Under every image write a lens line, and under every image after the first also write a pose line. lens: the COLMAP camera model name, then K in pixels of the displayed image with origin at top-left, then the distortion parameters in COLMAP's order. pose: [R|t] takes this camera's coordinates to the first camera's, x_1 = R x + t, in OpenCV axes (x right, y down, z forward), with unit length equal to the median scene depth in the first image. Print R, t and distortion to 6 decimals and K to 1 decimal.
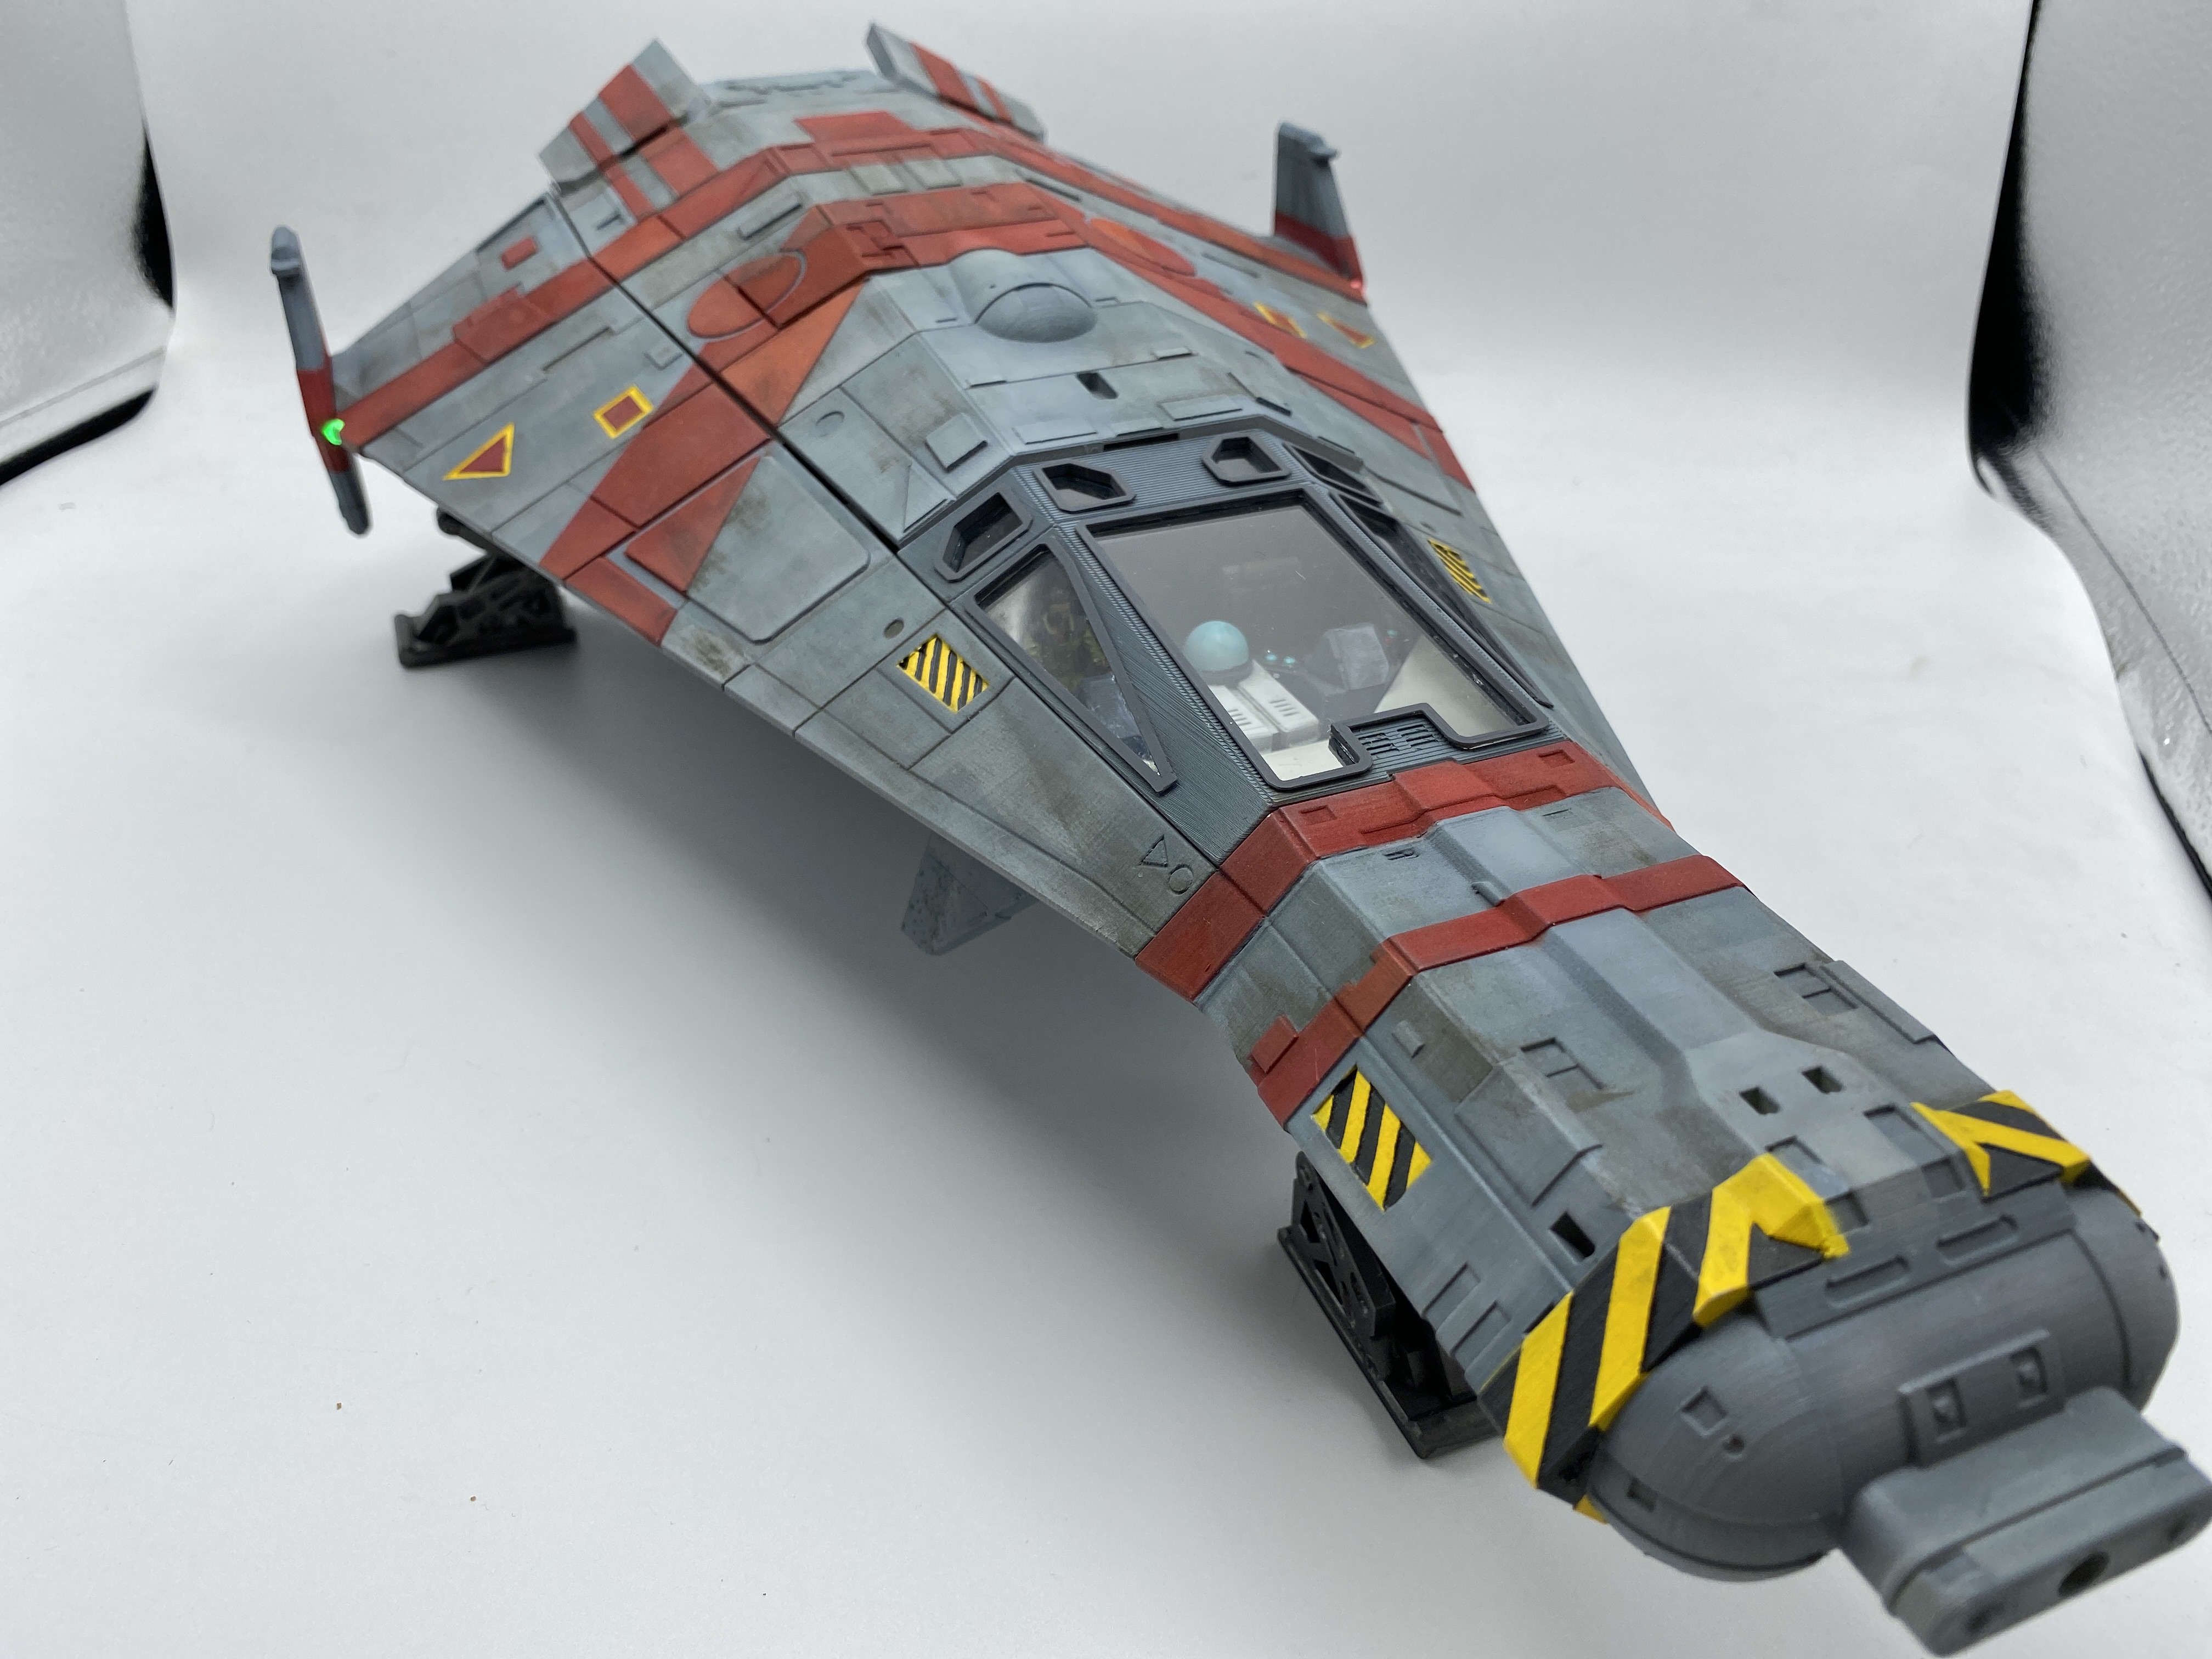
lens RADIAL K [[1735.5, 0, 1095.3], [0, 1735.5, 824.4], [0, 0, 1]] dist [-0.009643, -0.007166]
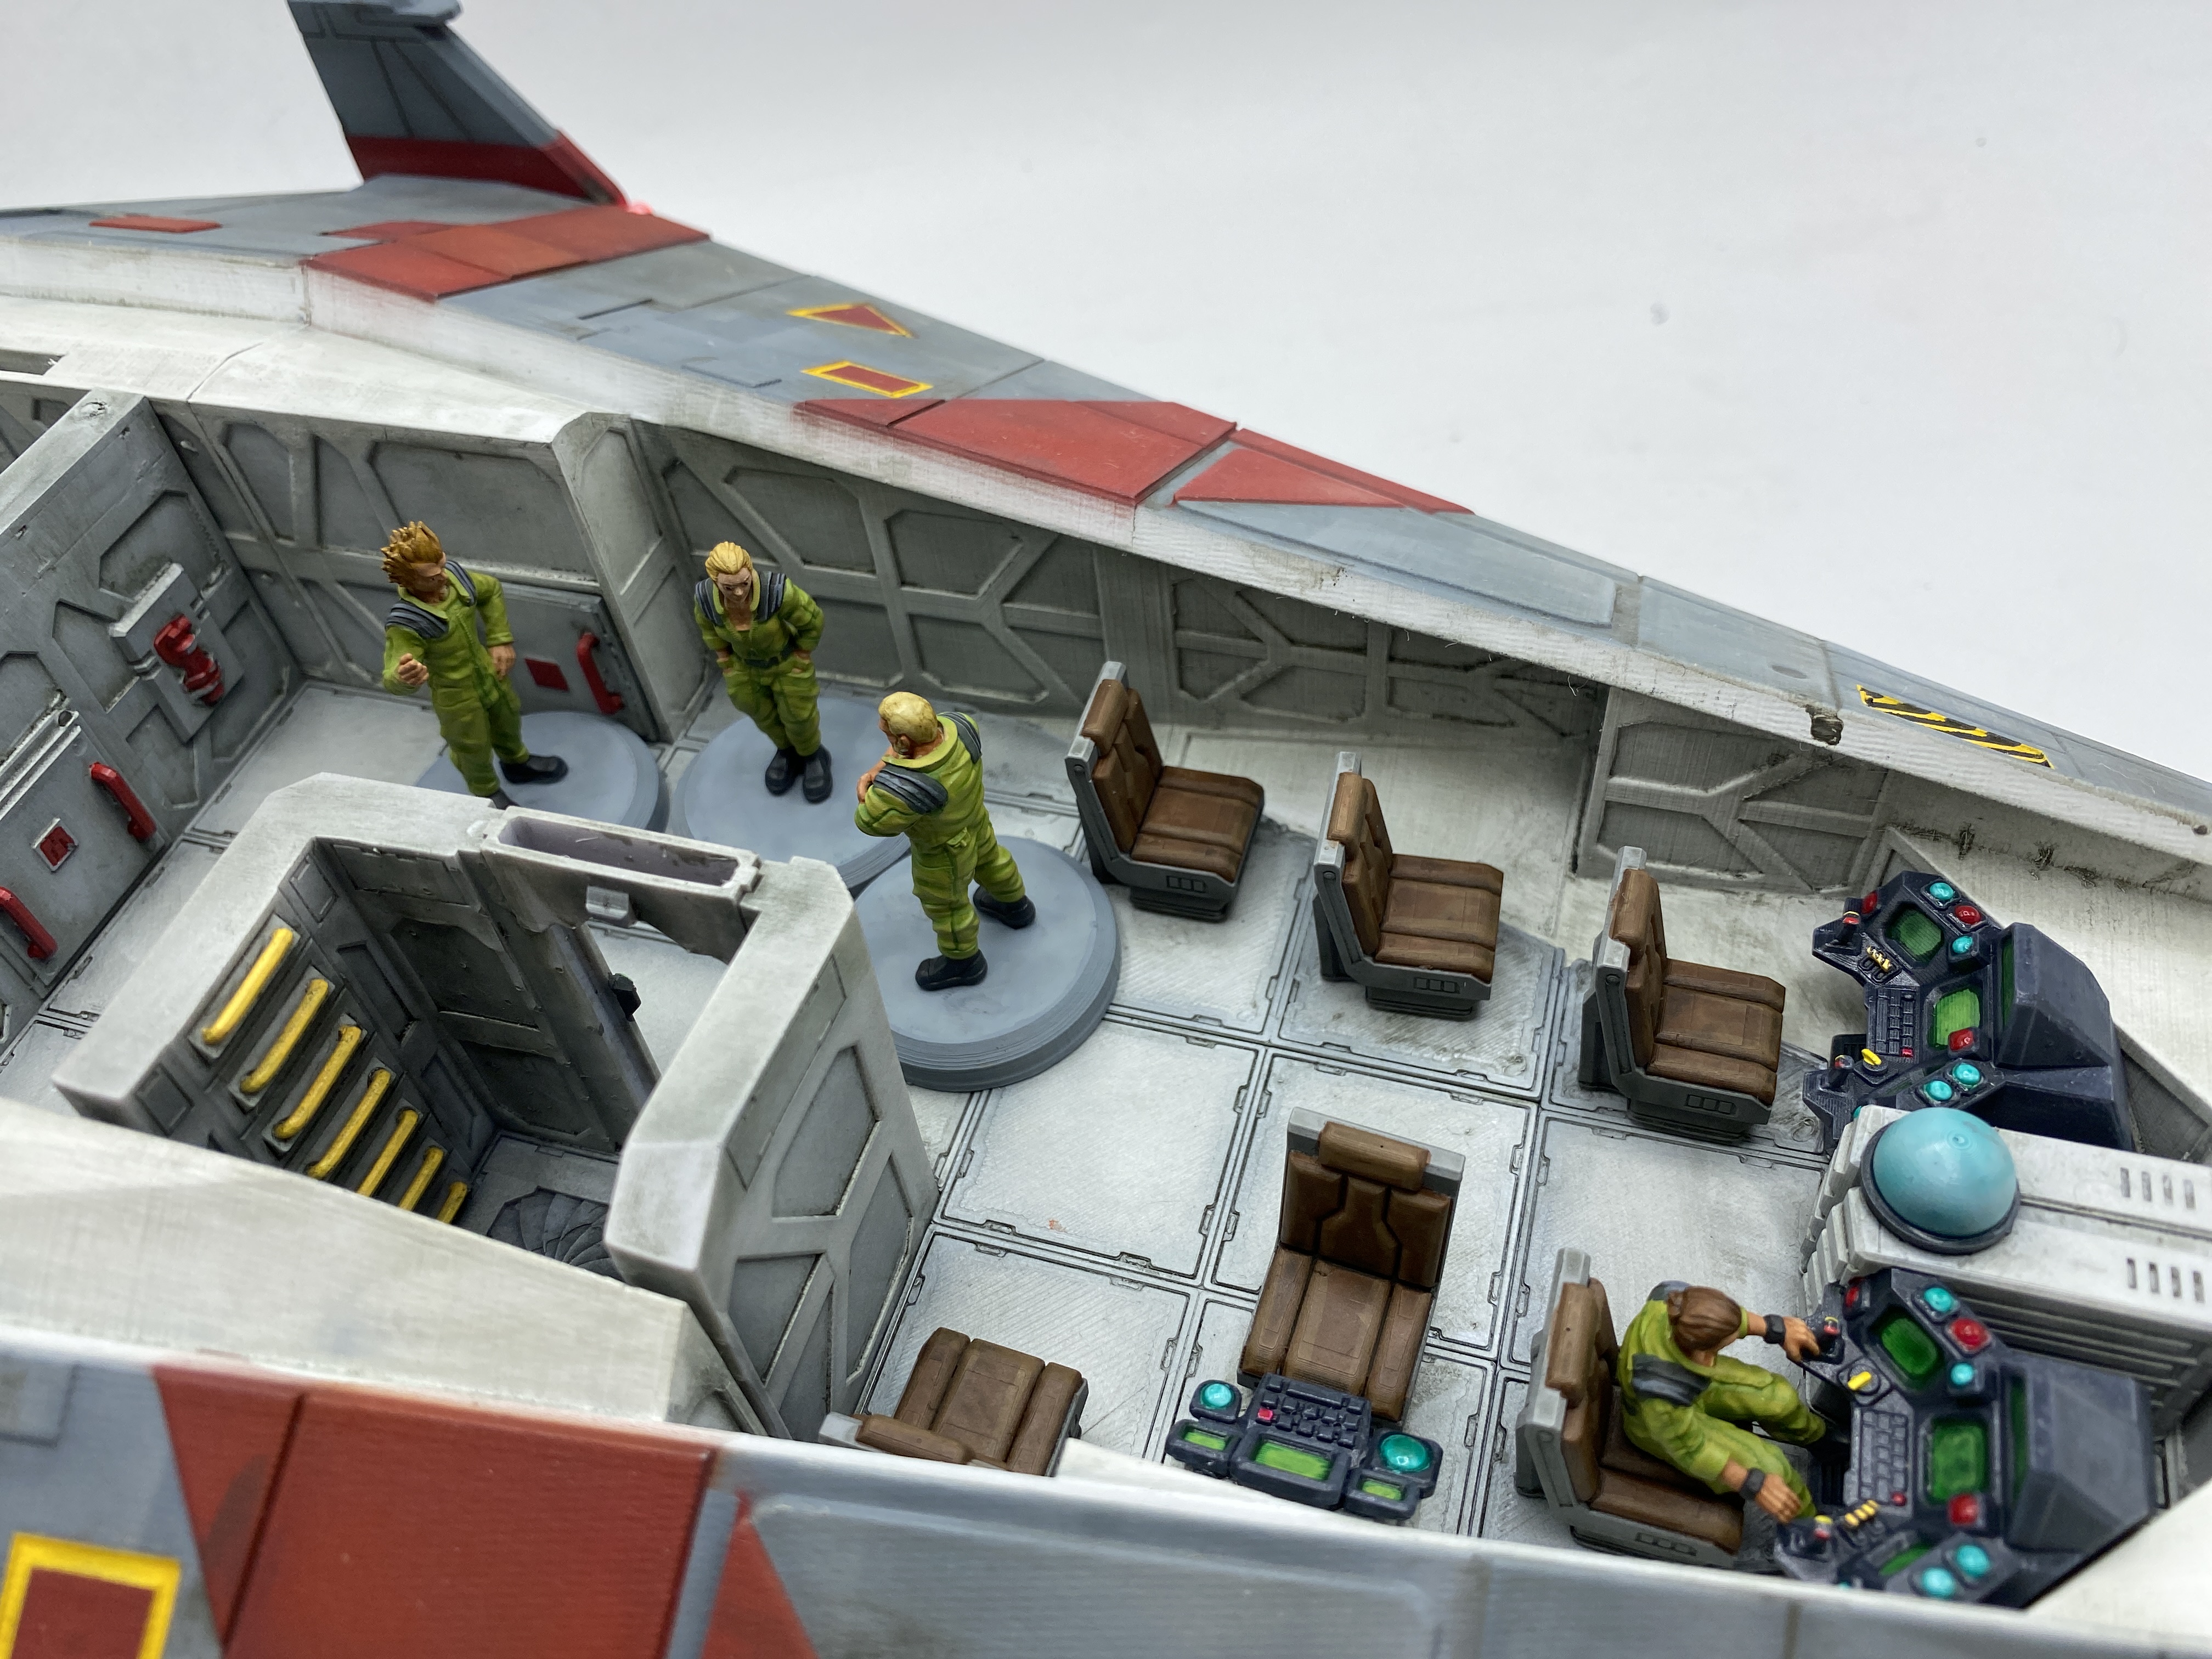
lens RADIAL K [[1735.5, 0, 1095.3], [0, 1735.5, 824.4], [0, 0, 1]] dist [-0.009643, -0.007166]
pose [[0.627723, -0.617015, 0.474612, -0.281365], [0.492248, 0.786951, 0.372022, -0.526264], [-0.603039, 0.000100, 0.797712, 0.811031]]
